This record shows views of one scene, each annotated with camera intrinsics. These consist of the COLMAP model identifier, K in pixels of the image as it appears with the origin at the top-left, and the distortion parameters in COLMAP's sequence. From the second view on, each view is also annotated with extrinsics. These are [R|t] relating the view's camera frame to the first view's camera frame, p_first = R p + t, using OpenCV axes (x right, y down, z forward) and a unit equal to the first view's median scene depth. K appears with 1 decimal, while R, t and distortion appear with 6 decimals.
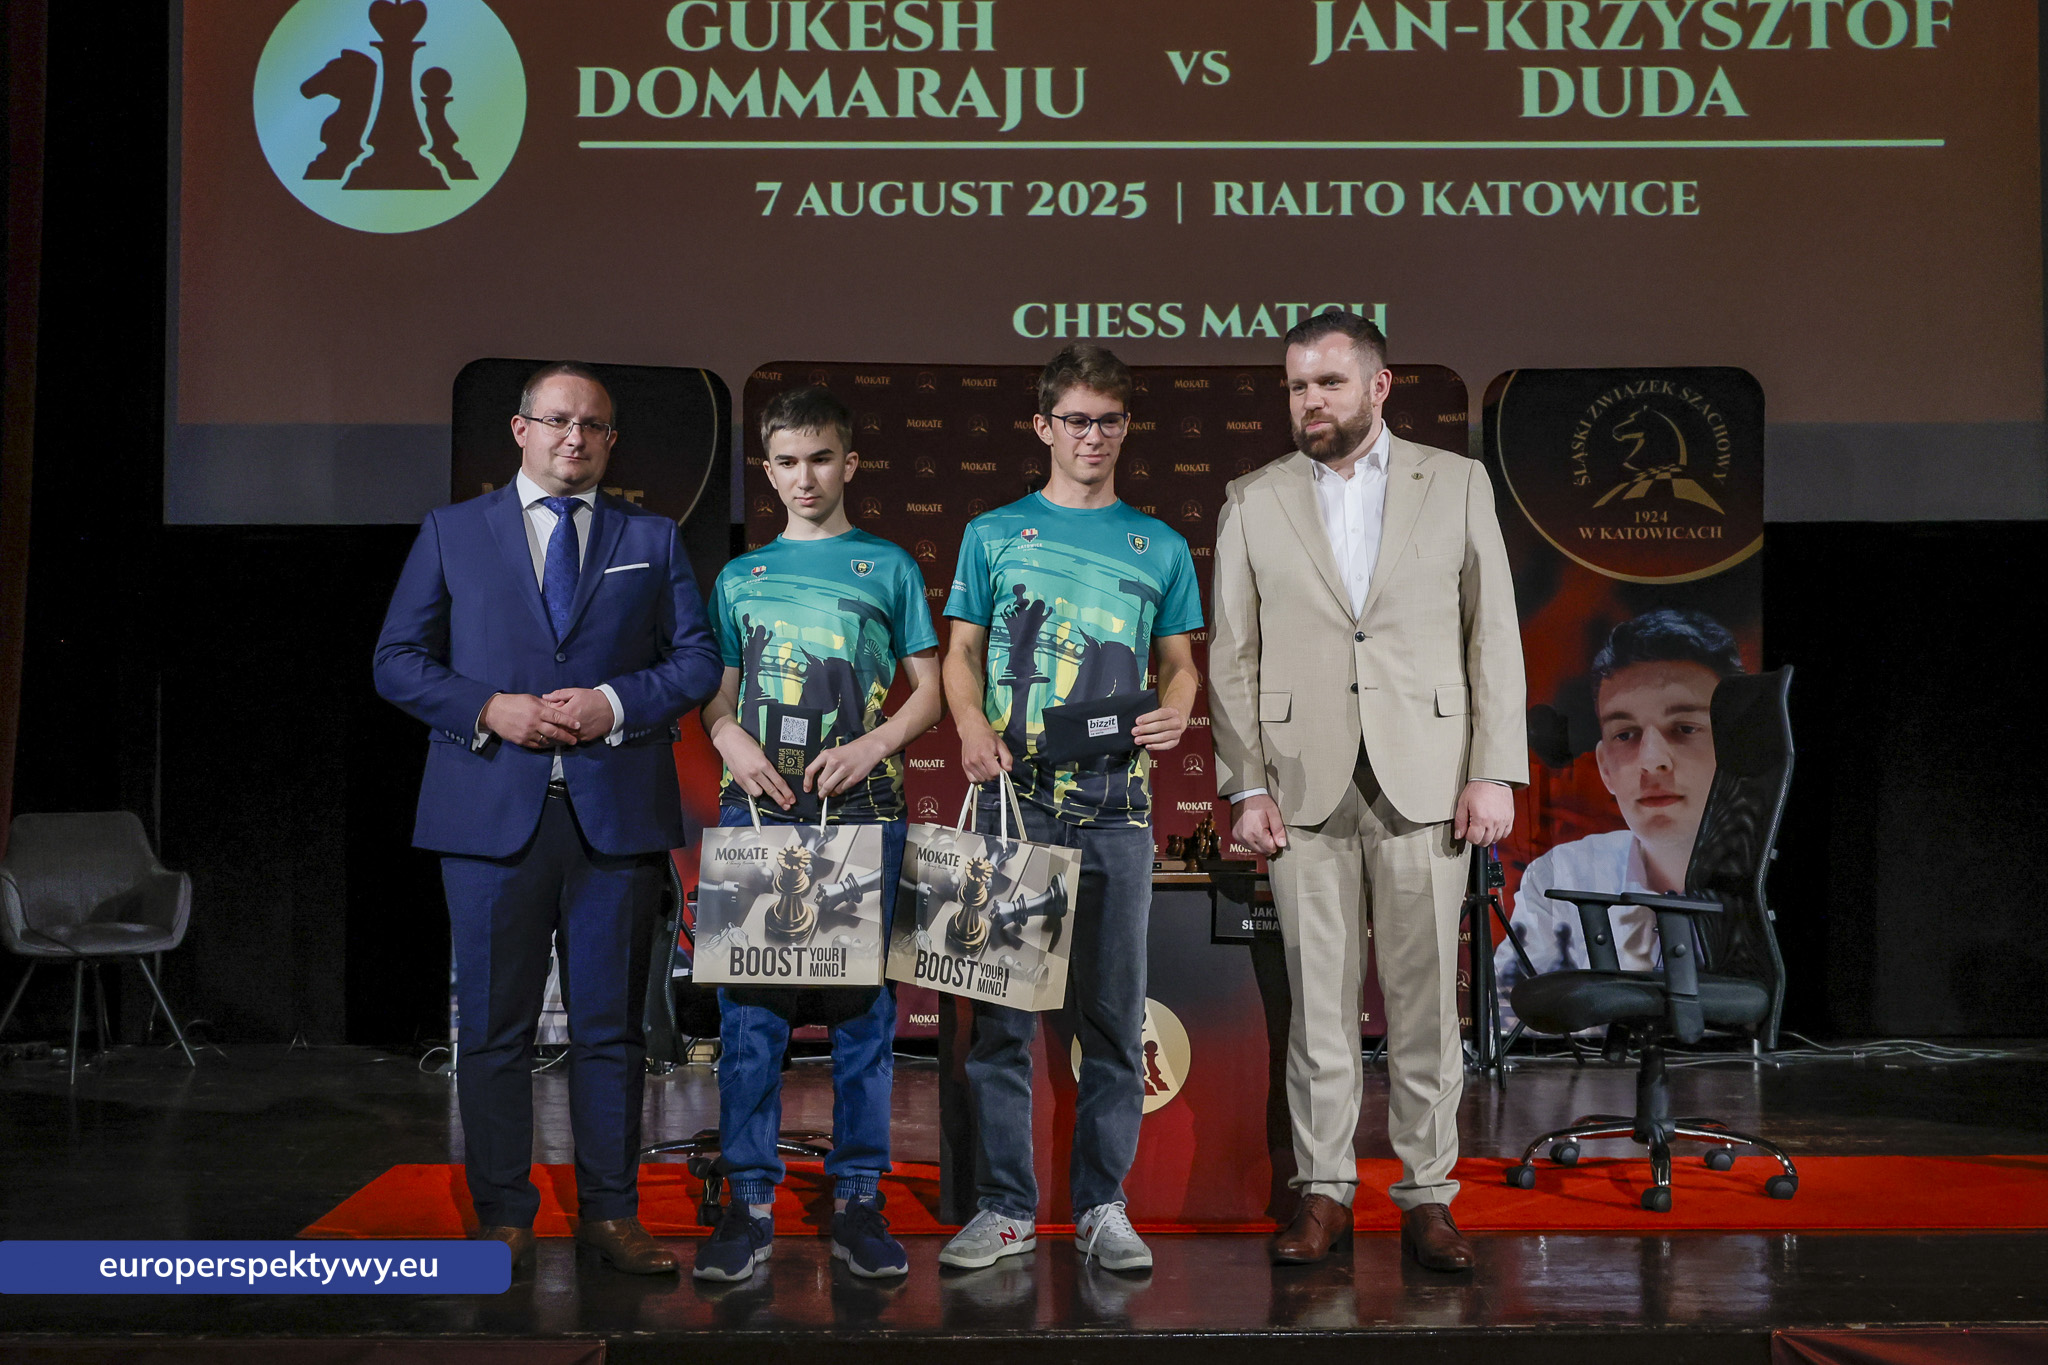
lens RADIAL K [[2266.3, 0, 982.7], [0, 2266.3, 726.5], [0, 0, 1]] dist [-0.006877, 0.097817]
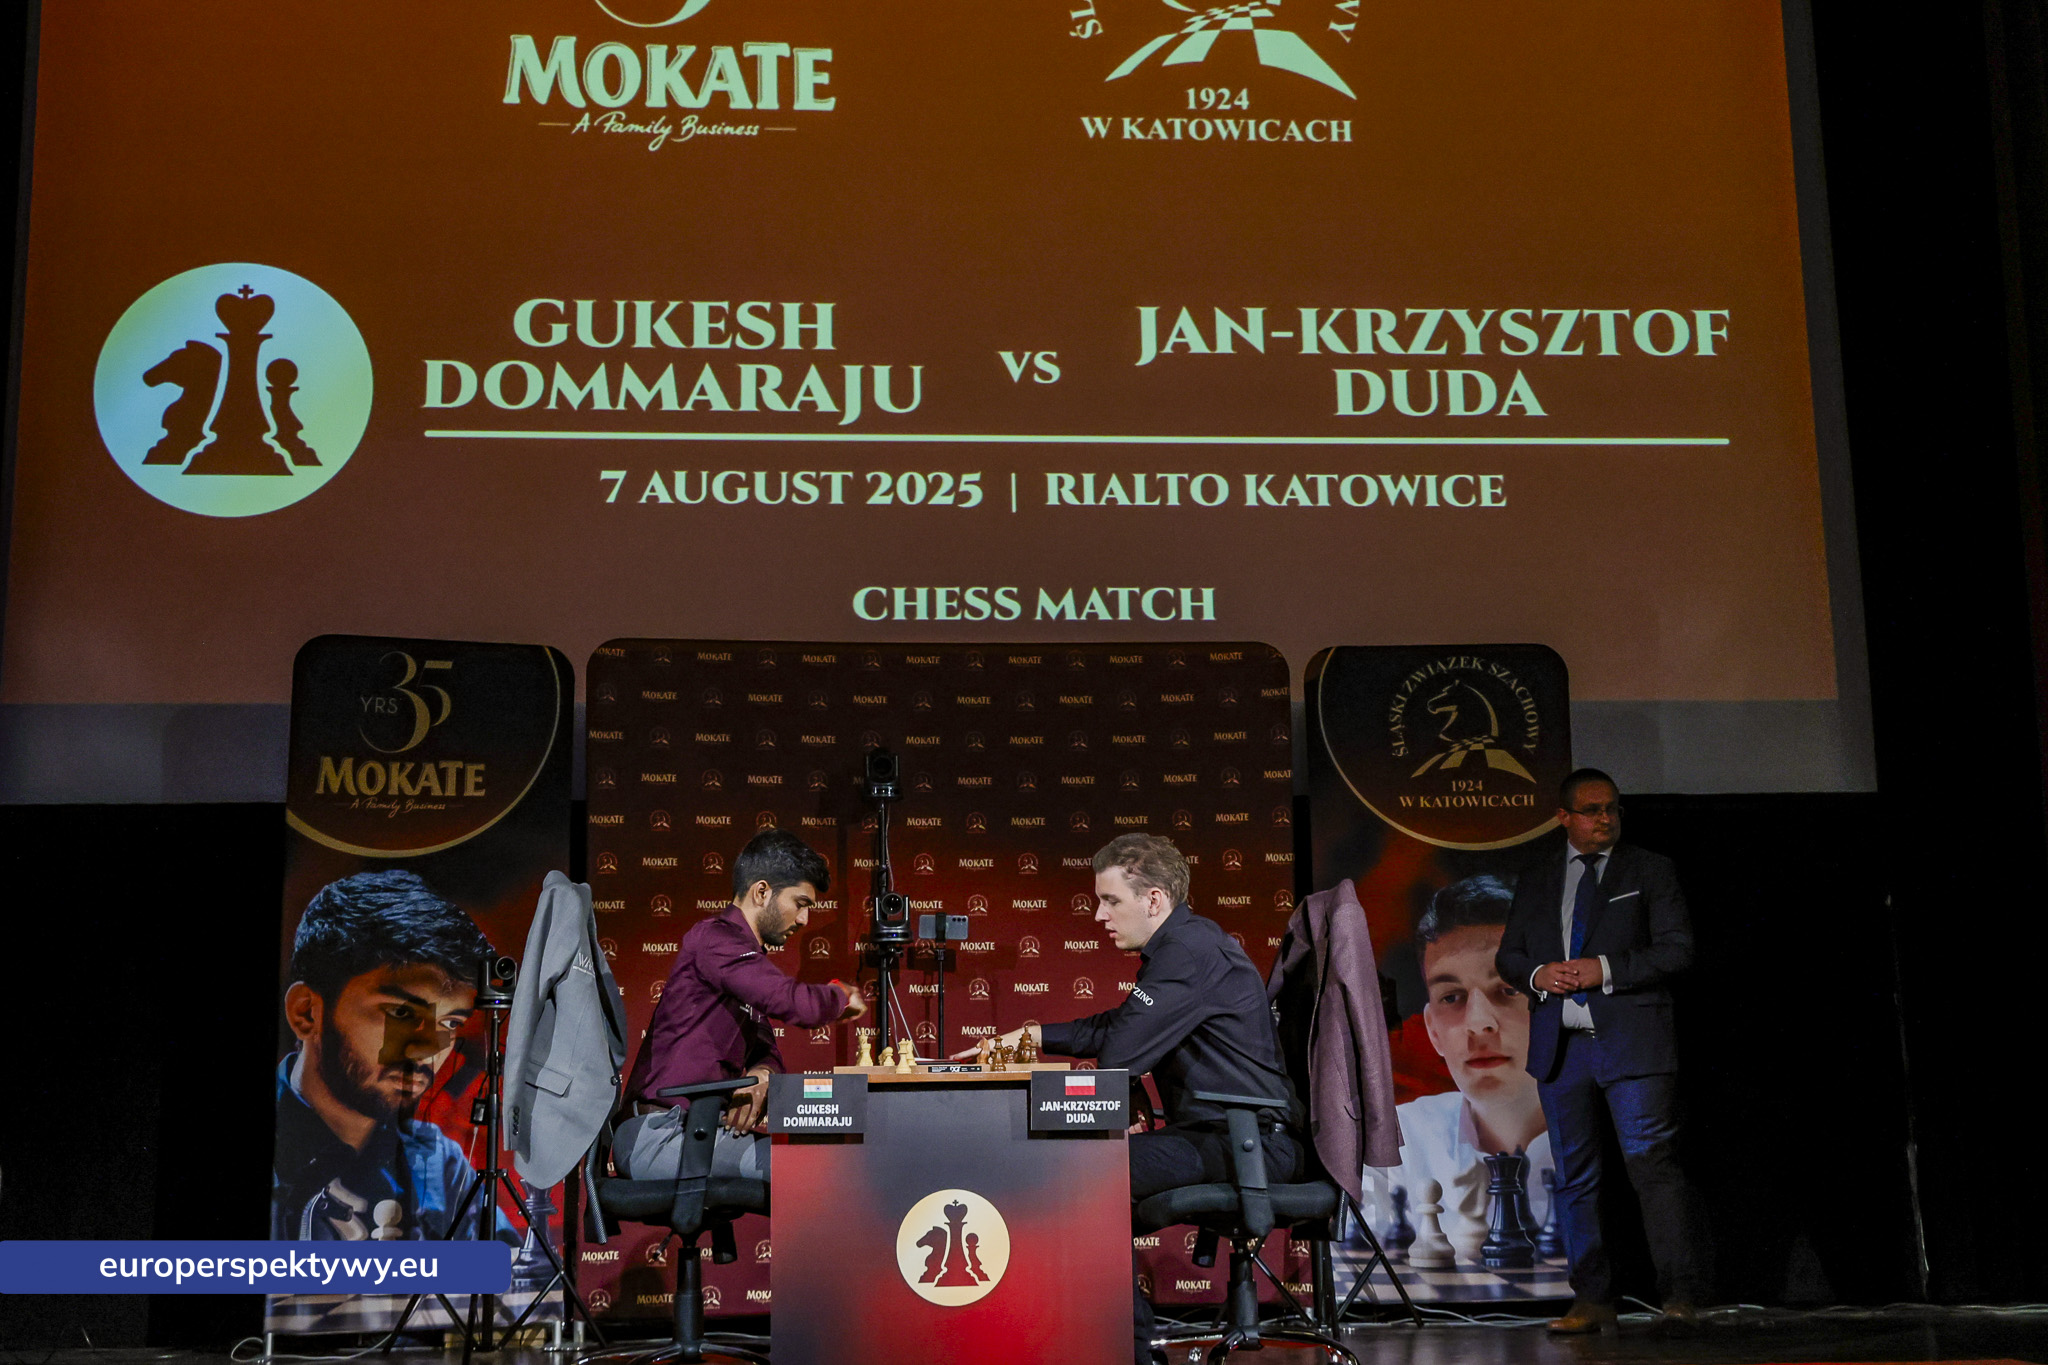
lens RADIAL K [[2510.6, 0, 1037.6], [0, 2510.6, 702.1], [0, 0, 1]] dist [0.070463, 0.041043]
pose [[0.996955, -0.001987, 0.077955, 0.007894], [0.014408, 0.987158, -0.159093, 0.046820], [-0.076637, 0.159732, 0.984181, -0.117994]]
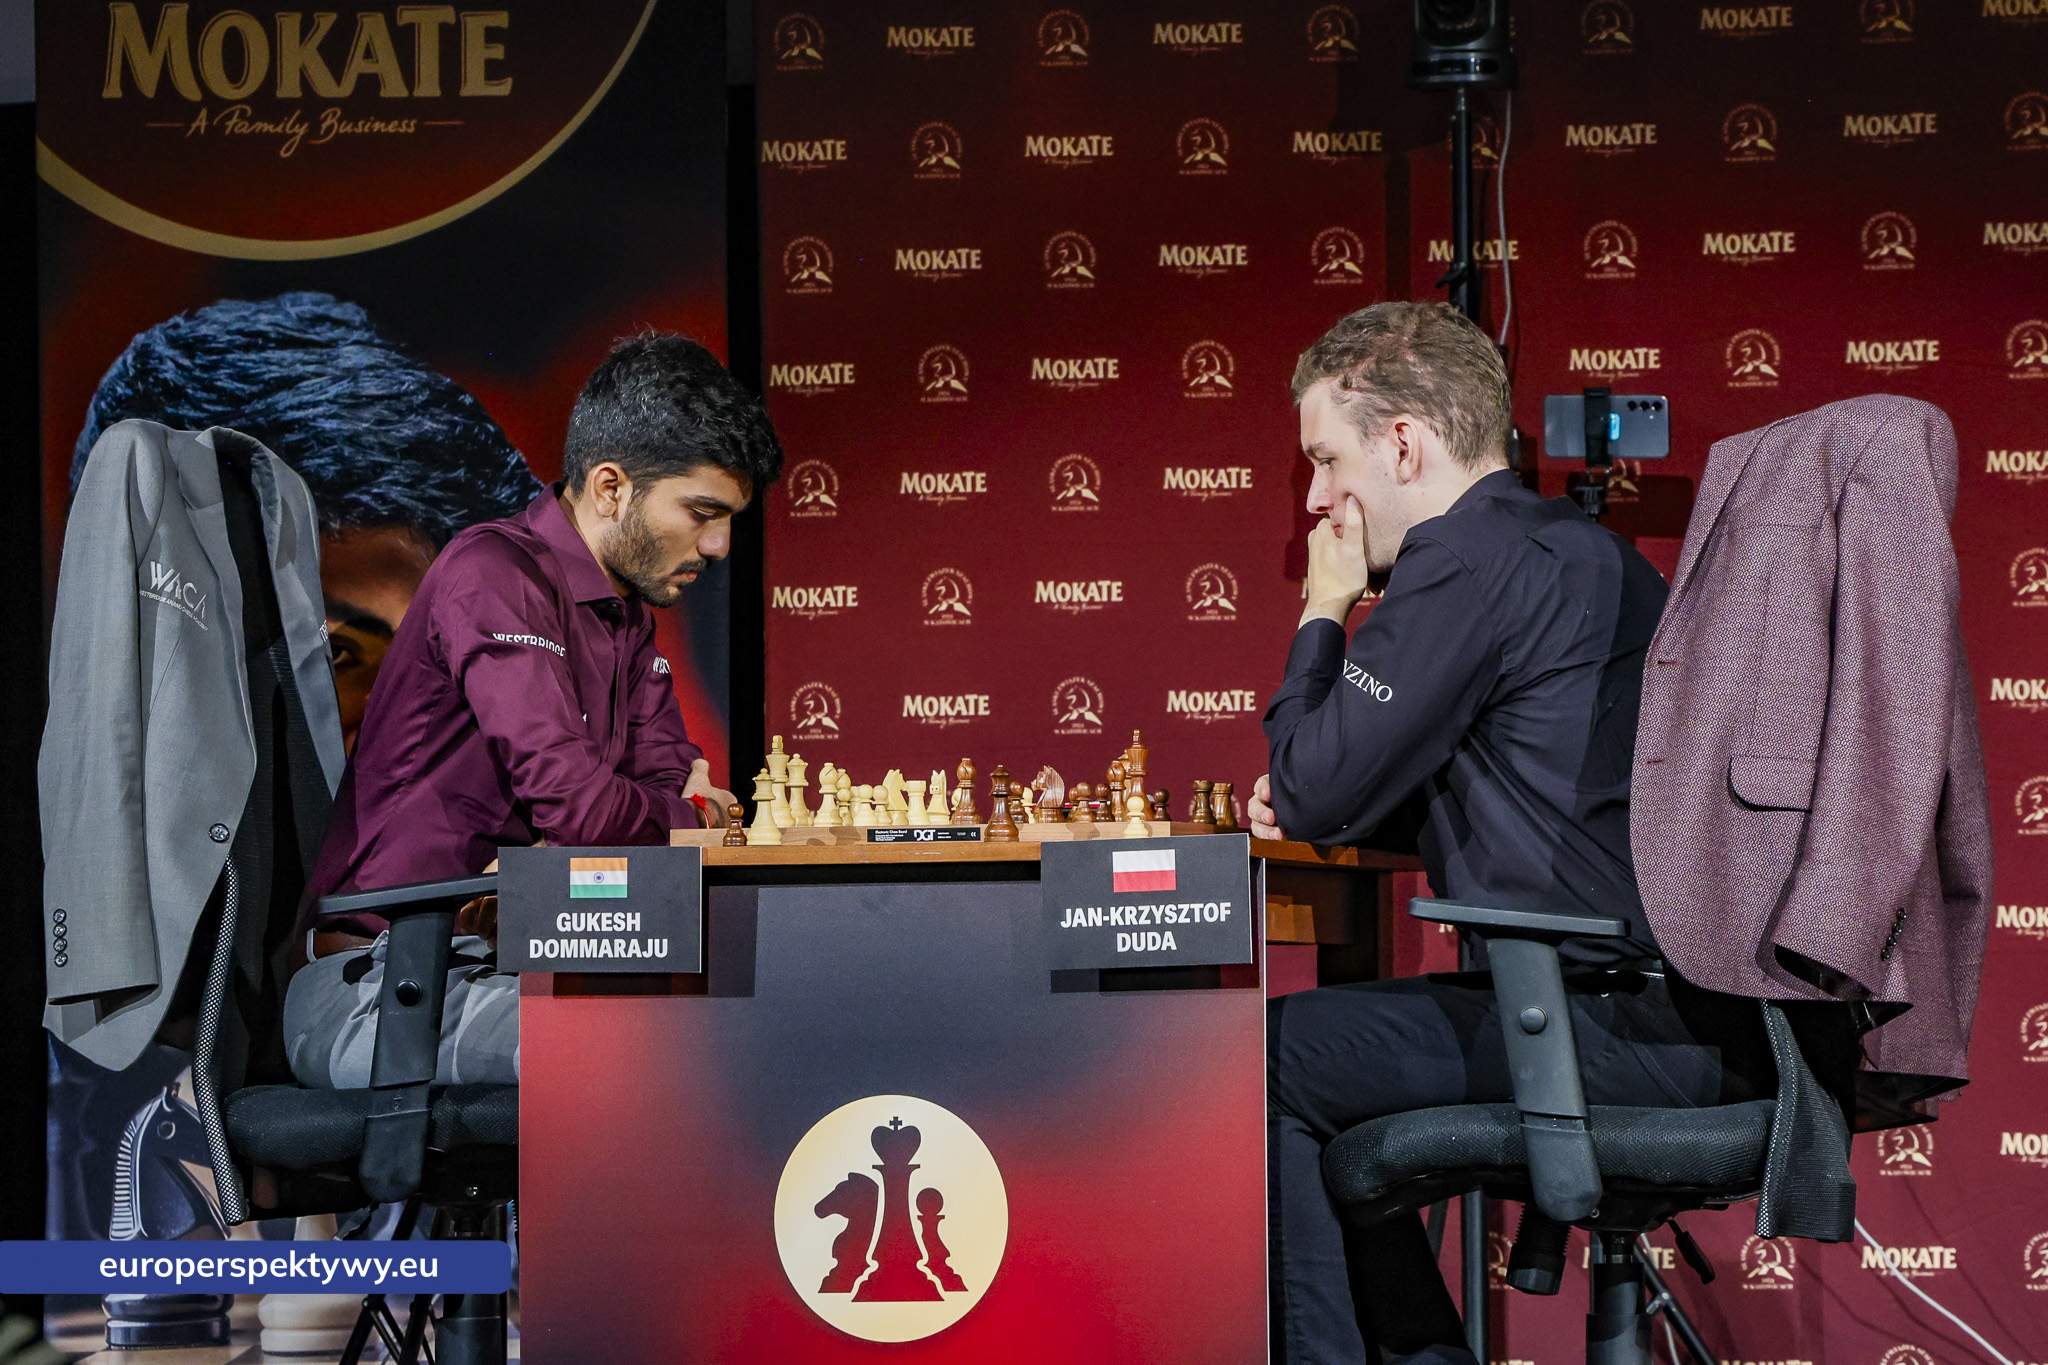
lens RADIAL K [[11511.9, 0, 1120.5], [0, 11511.9, 618.1], [0, 0, 1]] dist [1.152780, 29.529471]
pose [[0.951908, -0.018763, -0.305807, 0.512923], [0.013014, 0.999698, -0.020828, 0.039266], [0.306106, 0.015846, 0.951866, -0.791065]]
